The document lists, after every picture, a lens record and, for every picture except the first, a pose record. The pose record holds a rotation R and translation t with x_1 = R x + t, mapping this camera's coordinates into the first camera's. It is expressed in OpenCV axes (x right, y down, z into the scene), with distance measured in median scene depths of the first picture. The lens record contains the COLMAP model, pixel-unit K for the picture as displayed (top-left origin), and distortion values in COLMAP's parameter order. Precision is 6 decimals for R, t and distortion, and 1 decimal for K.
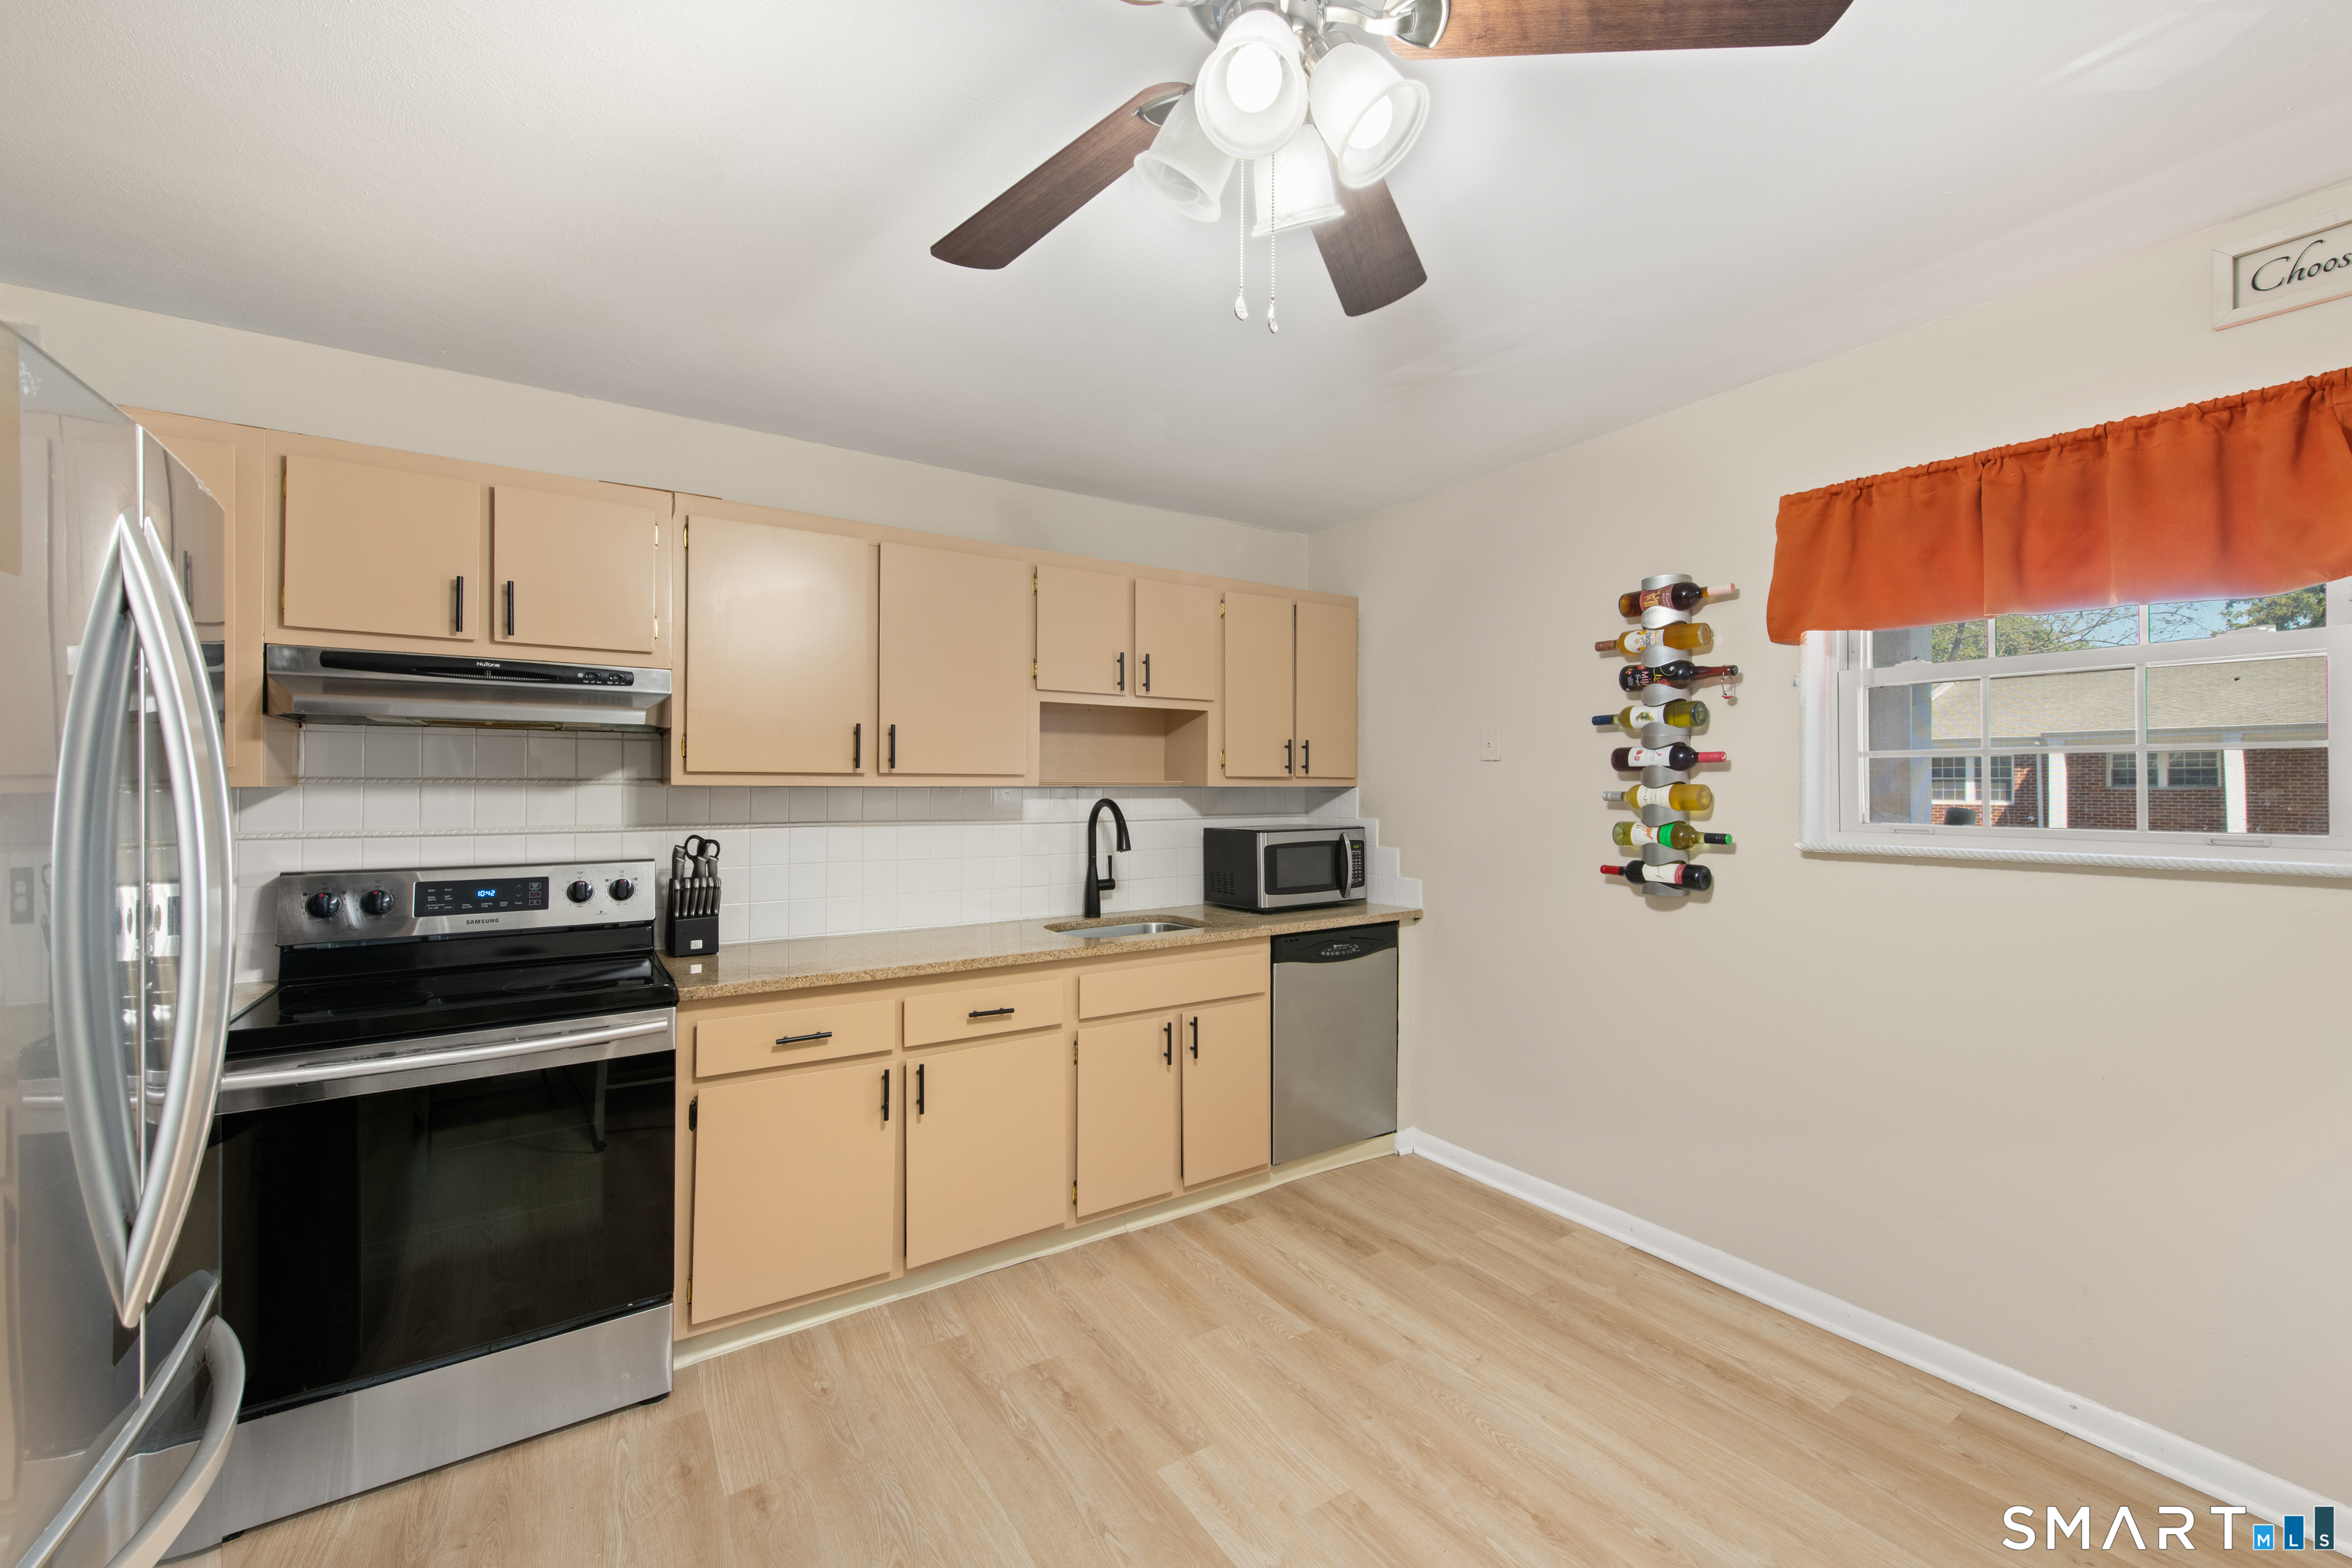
lens RADIAL K [[929.8, 0, 1174.7], [0, 929.8, 768.8], [0, 0, 1]] dist [0.009171, -0.000960]
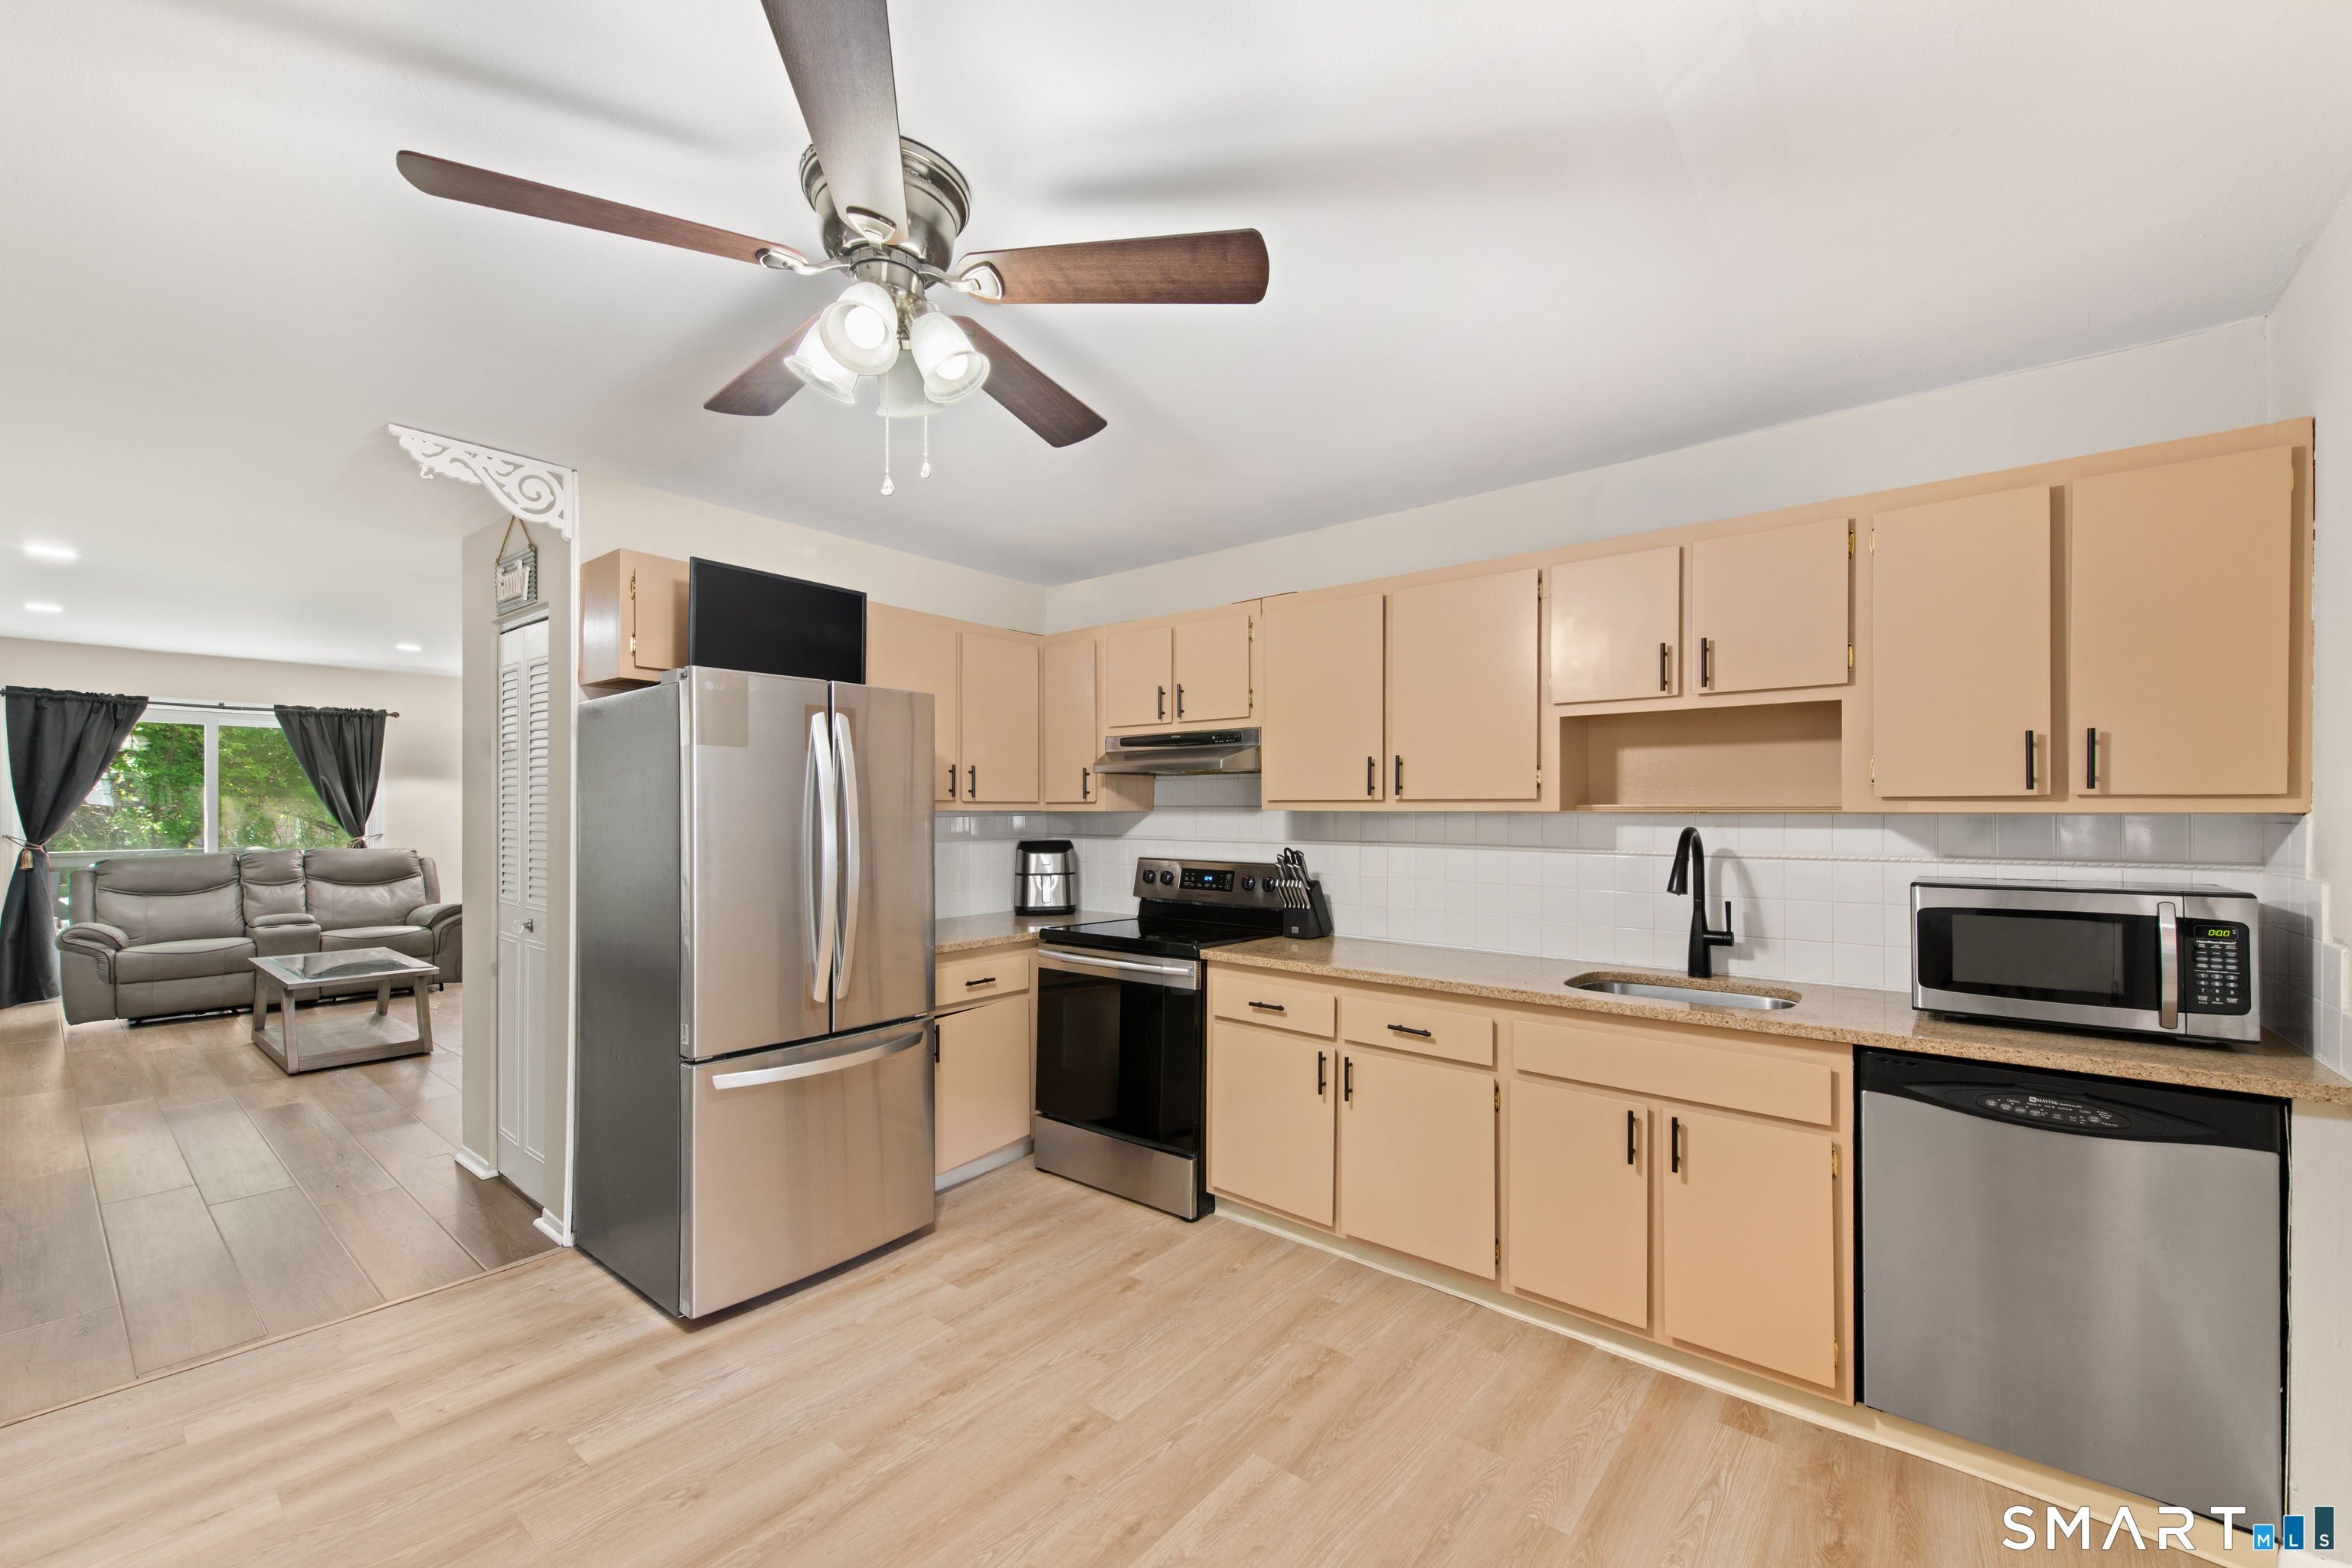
lens RADIAL K [[929.8, 0, 1165.5], [0, 929.8, 805.0], [0, 0, 1]] dist [0.009171, -0.000960]
pose [[0.300325, -0.008047, -0.953803, 0.714017], [0.014519, 0.999887, -0.003864, 0.013035], [0.953726, -0.012688, 0.300408, 0.439381]]
